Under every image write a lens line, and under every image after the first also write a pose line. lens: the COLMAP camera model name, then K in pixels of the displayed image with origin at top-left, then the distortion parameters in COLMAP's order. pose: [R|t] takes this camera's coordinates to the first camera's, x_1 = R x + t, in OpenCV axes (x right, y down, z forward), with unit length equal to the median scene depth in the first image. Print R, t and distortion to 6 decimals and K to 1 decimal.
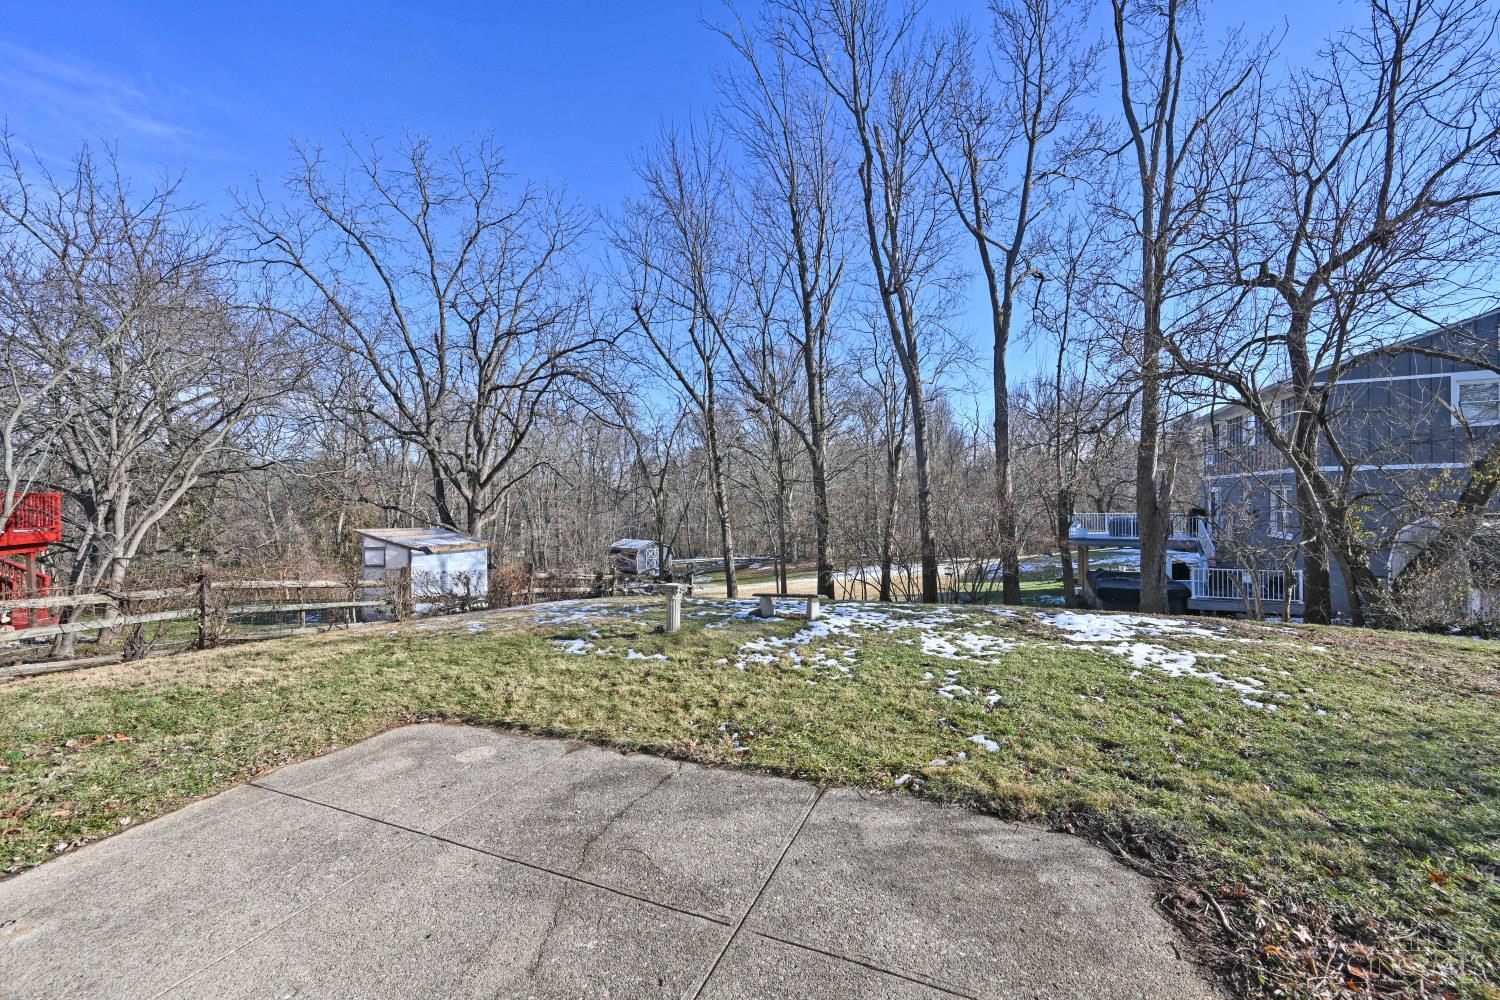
lens RADIAL K [[592.3, 0, 756.6], [0, 592.3, 503.9], [0, 0, 1]] dist [-0.000110, 0.000167]
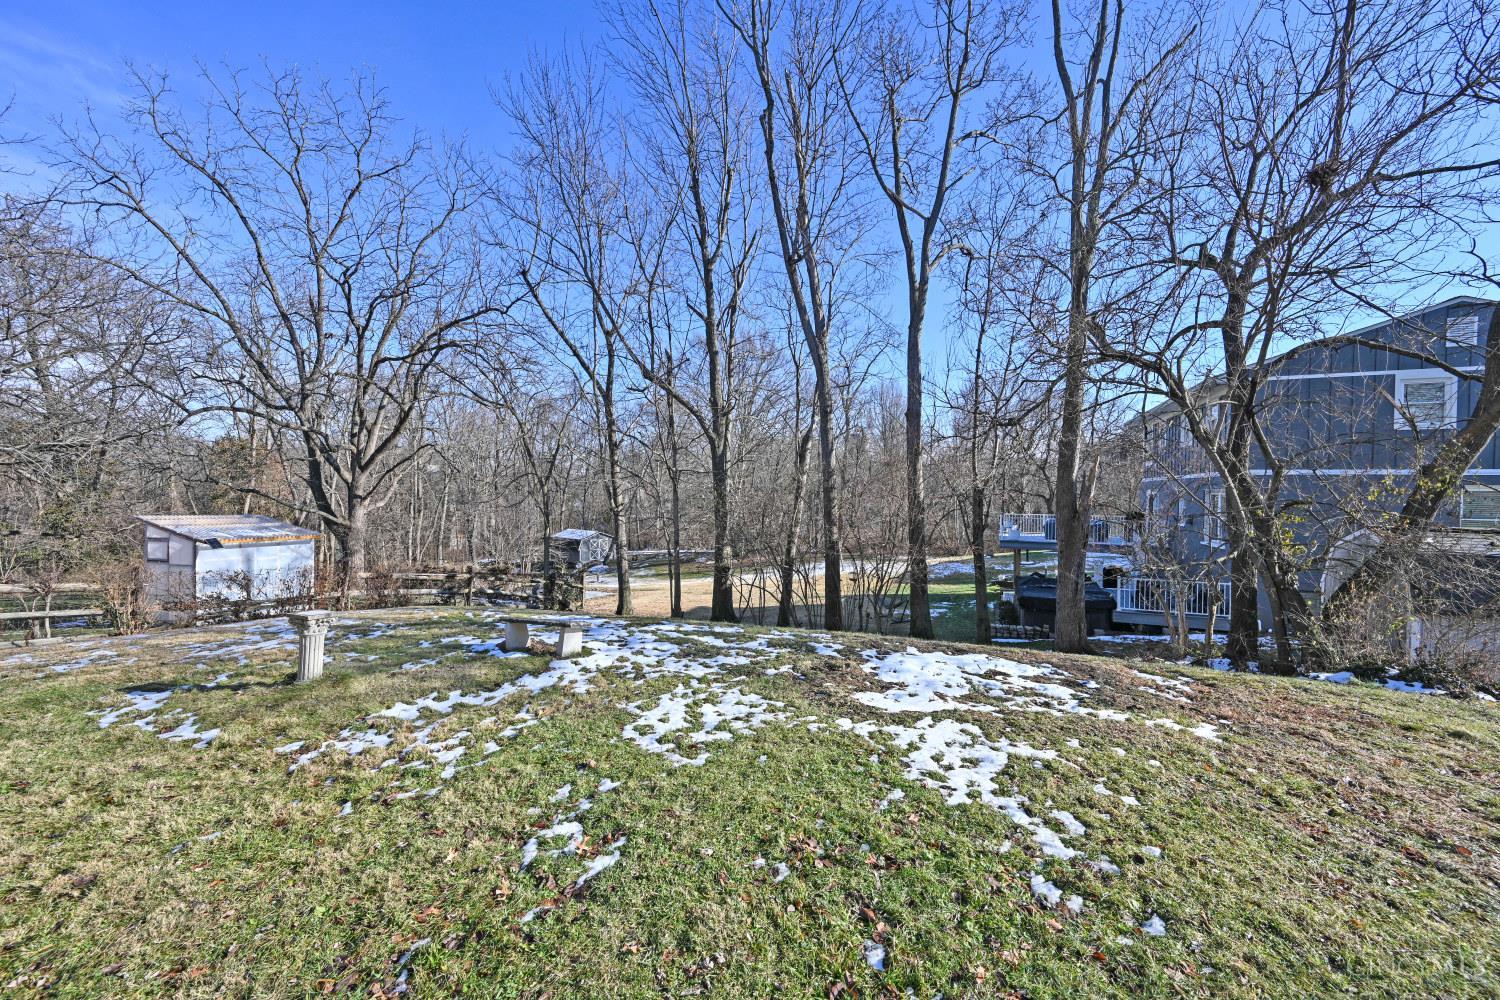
lens RADIAL K [[595.3, 0, 748.0], [0, 595.3, 502.5], [0, 0, 1]] dist [0.000283, 0.000115]
pose [[0.998812, 0.022703, 0.043109, 0.129626], [-0.023209, 0.999667, 0.011286, -0.004543], [-0.042839, -0.012273, 0.999007, 0.114006]]
